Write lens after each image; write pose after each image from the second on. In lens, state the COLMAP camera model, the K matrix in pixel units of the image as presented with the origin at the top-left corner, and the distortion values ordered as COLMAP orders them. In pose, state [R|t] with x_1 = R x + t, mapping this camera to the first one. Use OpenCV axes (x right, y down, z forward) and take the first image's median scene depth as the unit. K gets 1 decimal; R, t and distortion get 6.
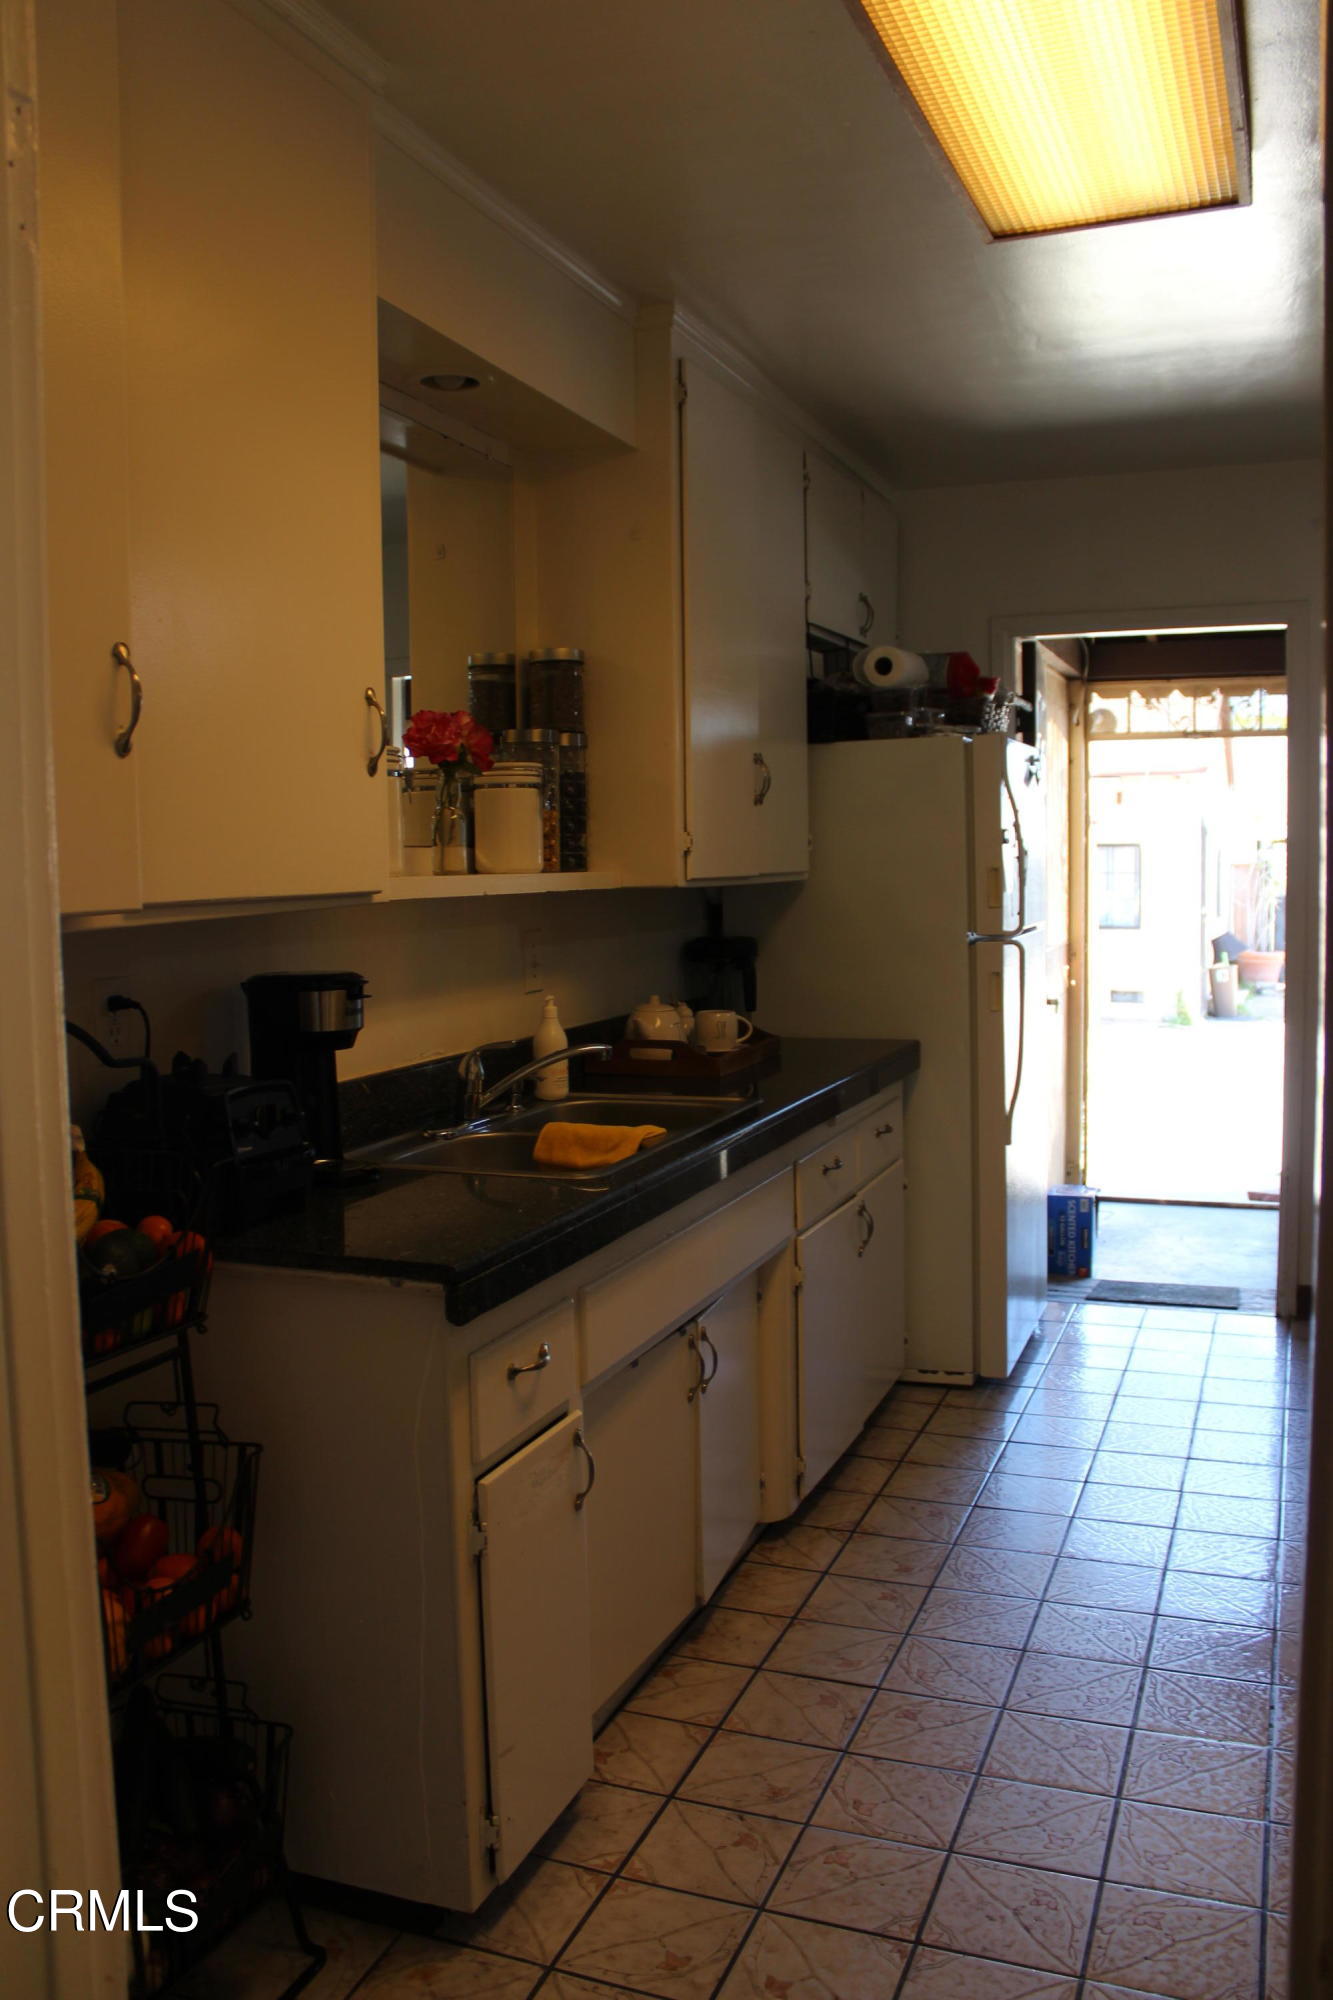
lens RADIAL K [[1668.8, 0, 666.5], [0, 1668.8, 1000.0], [0, 0, 1]] dist [-0.164732, 0.150350]
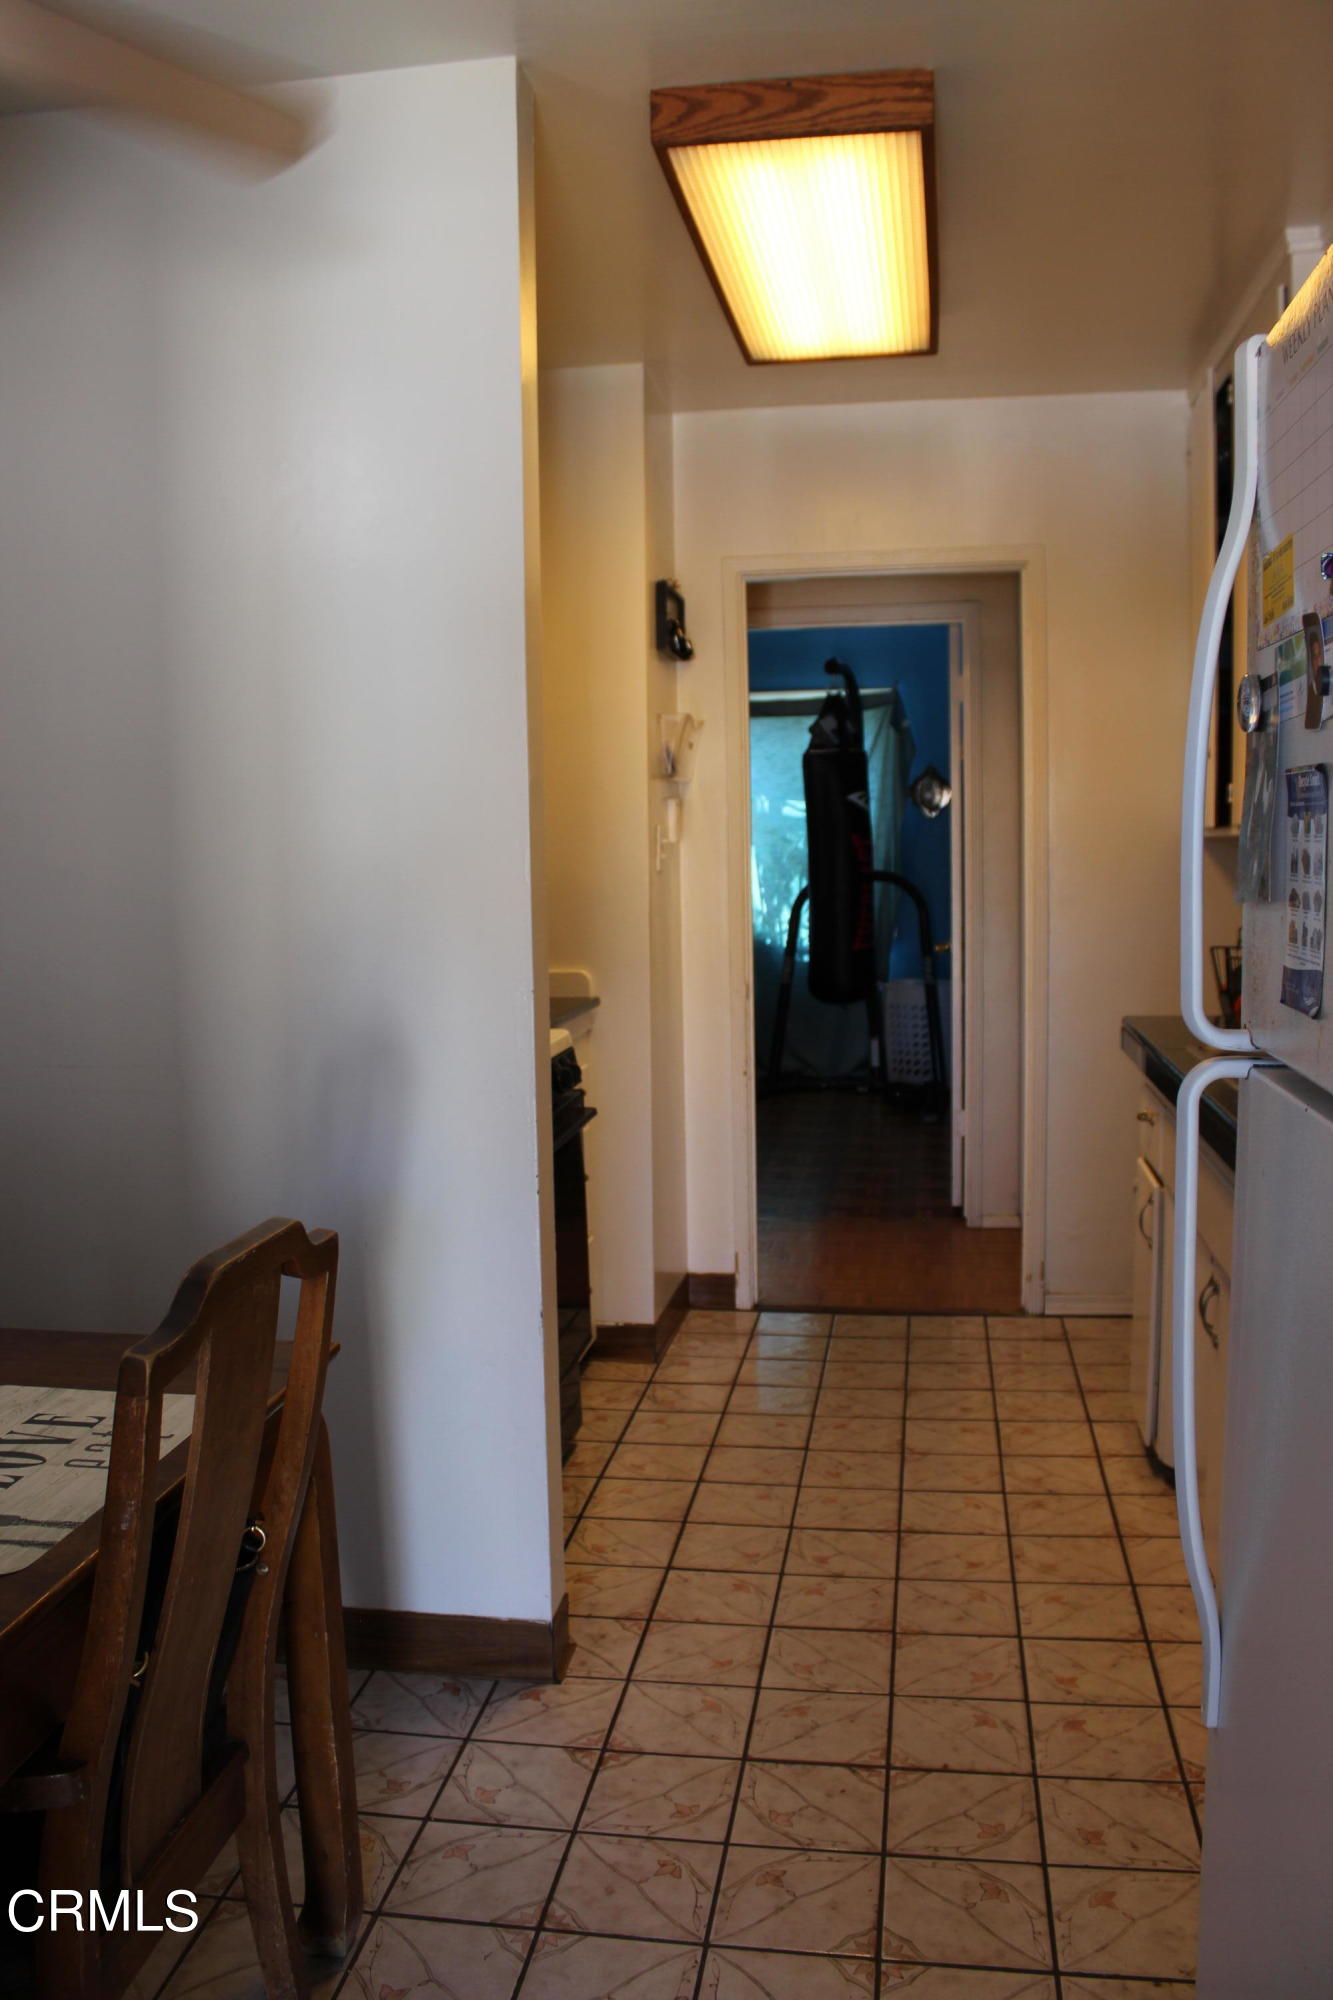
lens RADIAL K [[1668.8, 0, 666.5], [0, 1668.8, 1000.0], [0, 0, 1]] dist [-0.164732, 0.150350]
pose [[-0.975880, 0.058813, -0.210238, 0.552388], [0.020485, 0.983449, 0.180026, -0.152261], [0.217346, 0.171377, -0.960932, 1.899704]]
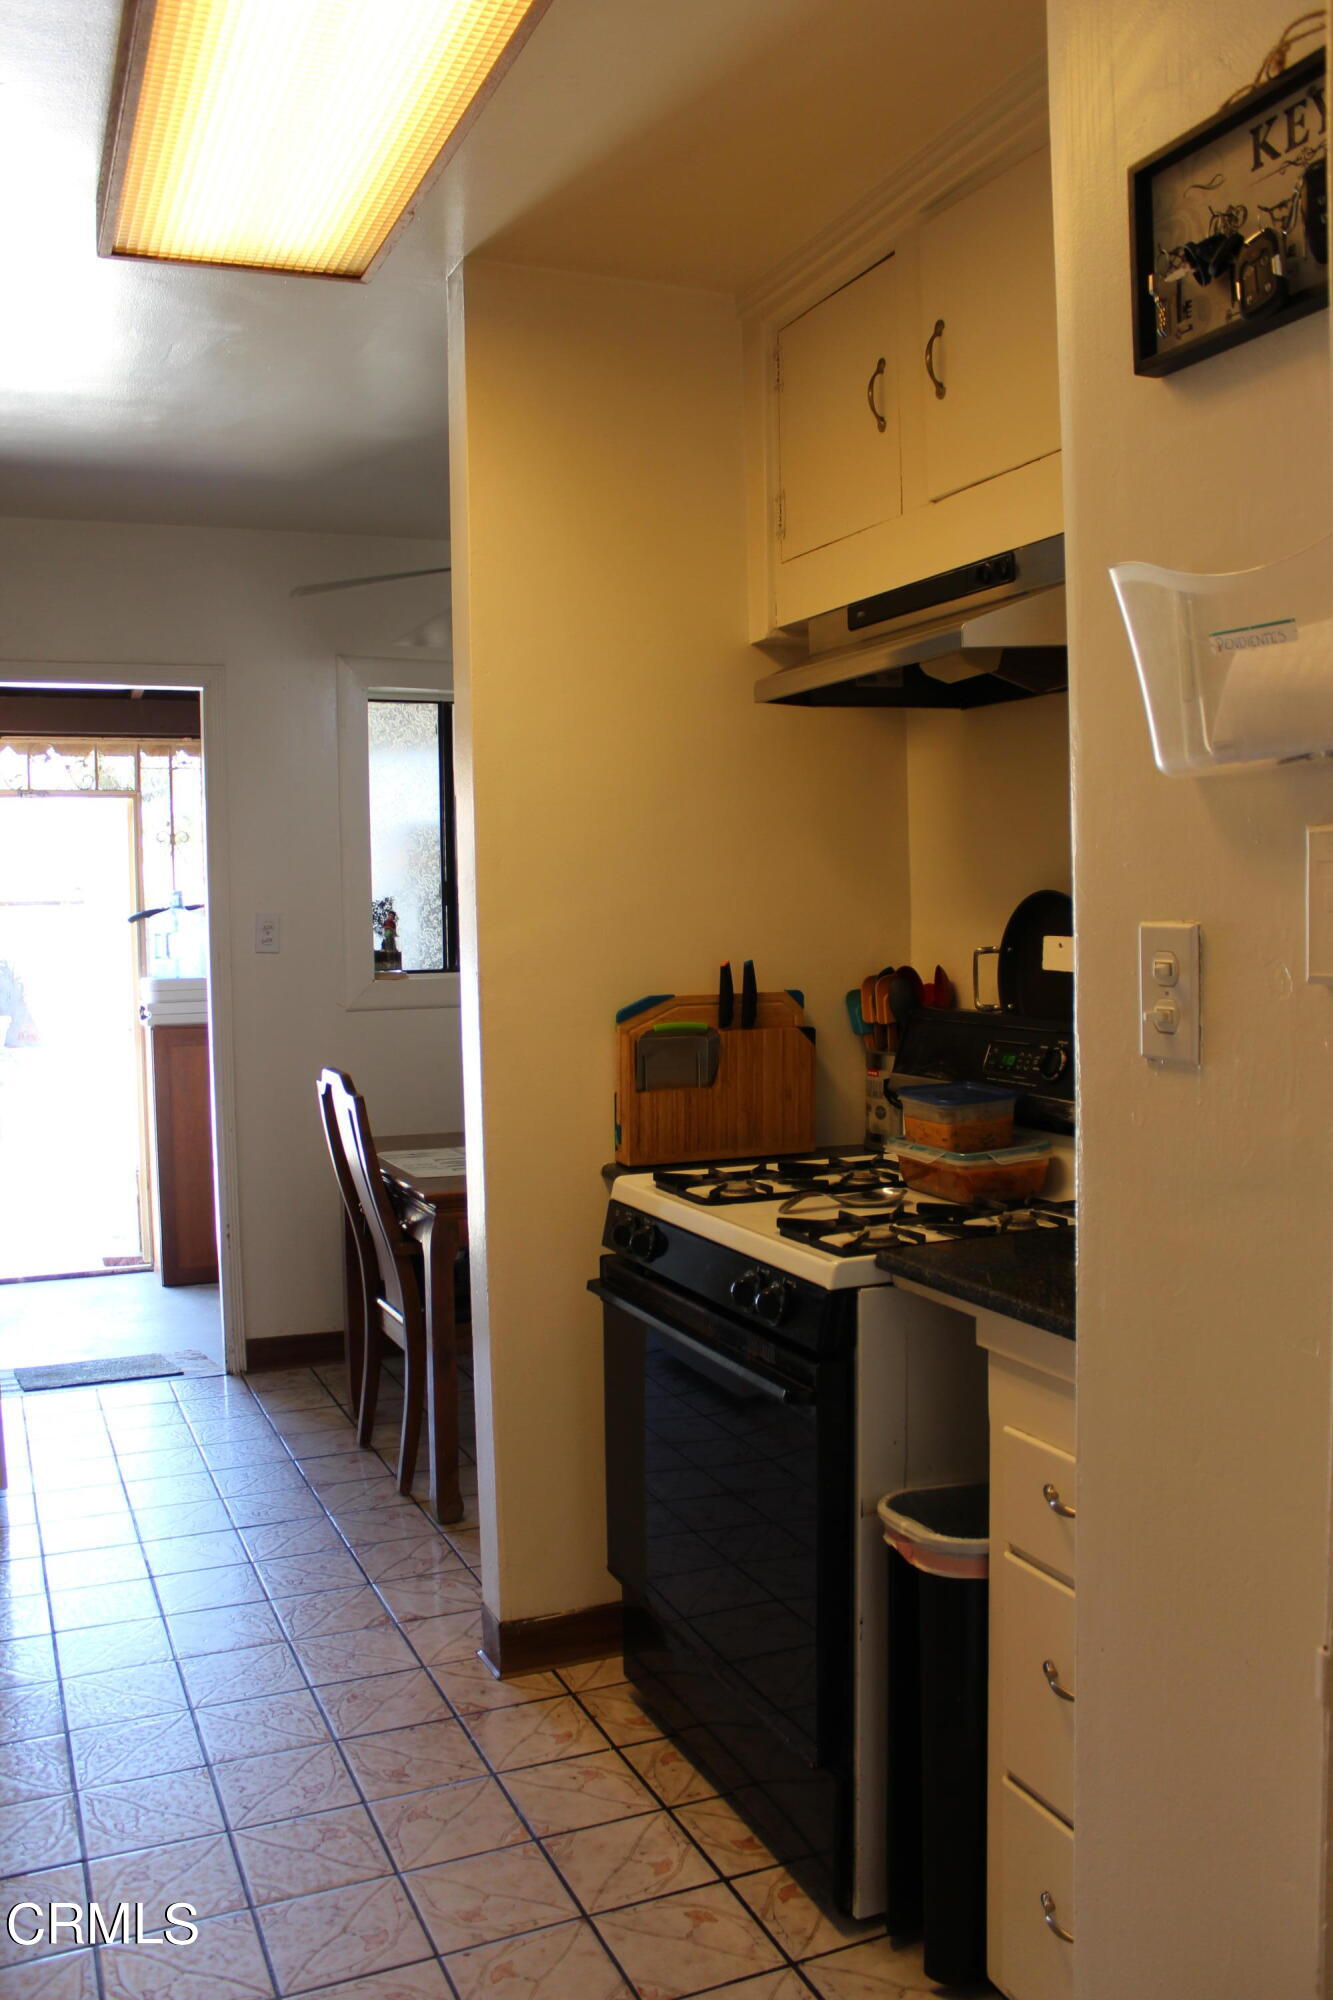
lens RADIAL K [[1668.8, 0, 666.5], [0, 1668.8, 1000.0], [0, 0, 1]] dist [-0.164732, 0.150350]
pose [[0.708466, -0.032617, 0.704991, -0.236575], [0.059877, 0.998108, -0.013994, -0.009327], [-0.703200, 0.052127, 0.709078, 0.140683]]
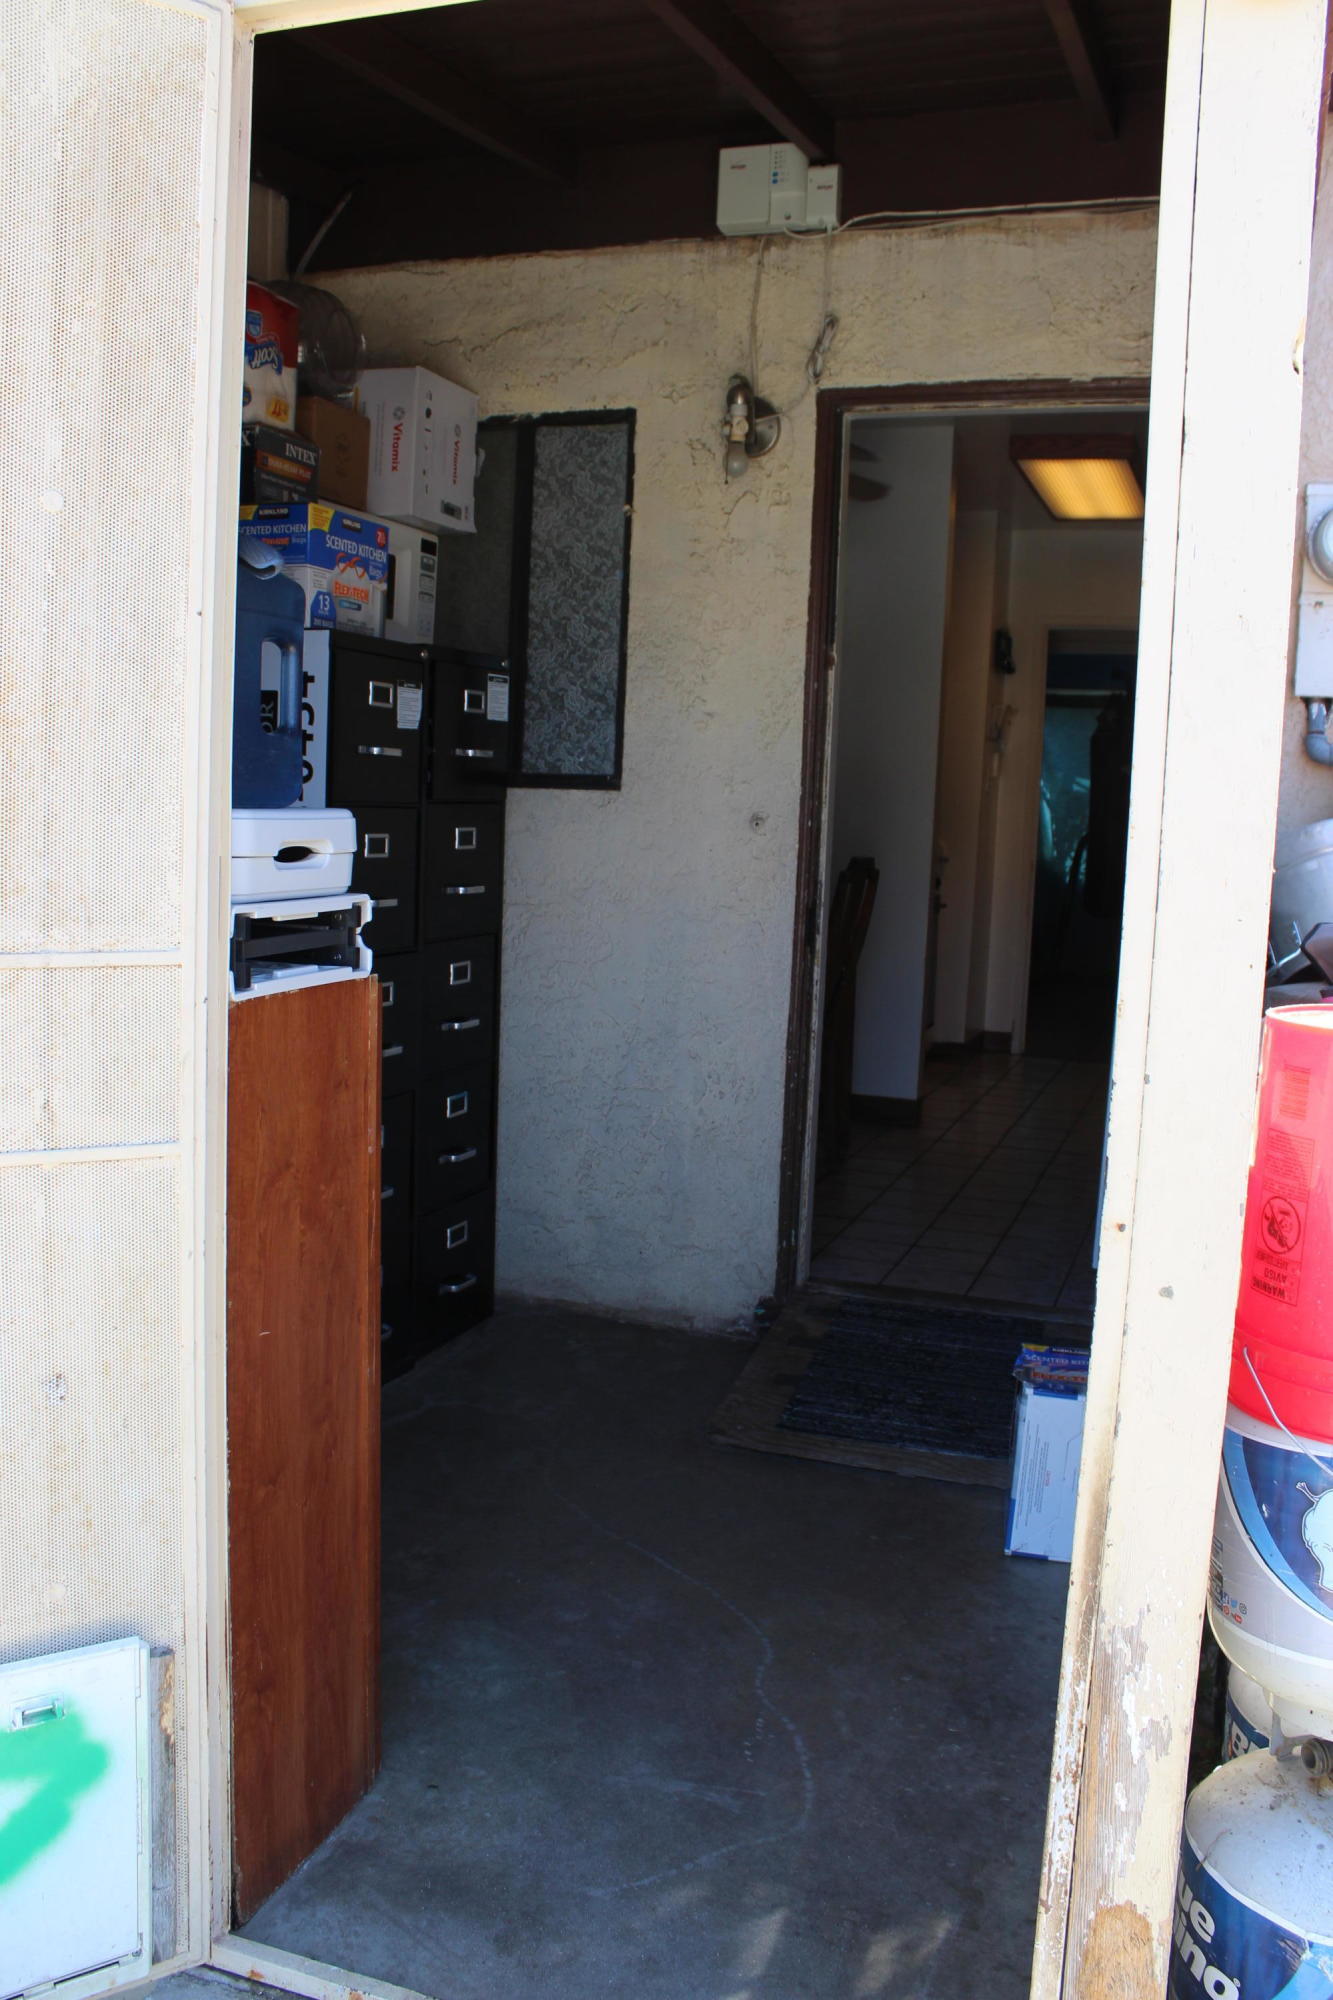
lens RADIAL K [[1668.8, 0, 666.5], [0, 1668.8, 1000.0], [0, 0, 1]] dist [-0.164732, 0.150350]
pose [[-0.999332, -0.017041, -0.032320, 0.853479], [-0.023052, 0.980367, 0.195831, -0.178929], [0.028348, 0.196445, -0.980105, 3.191734]]
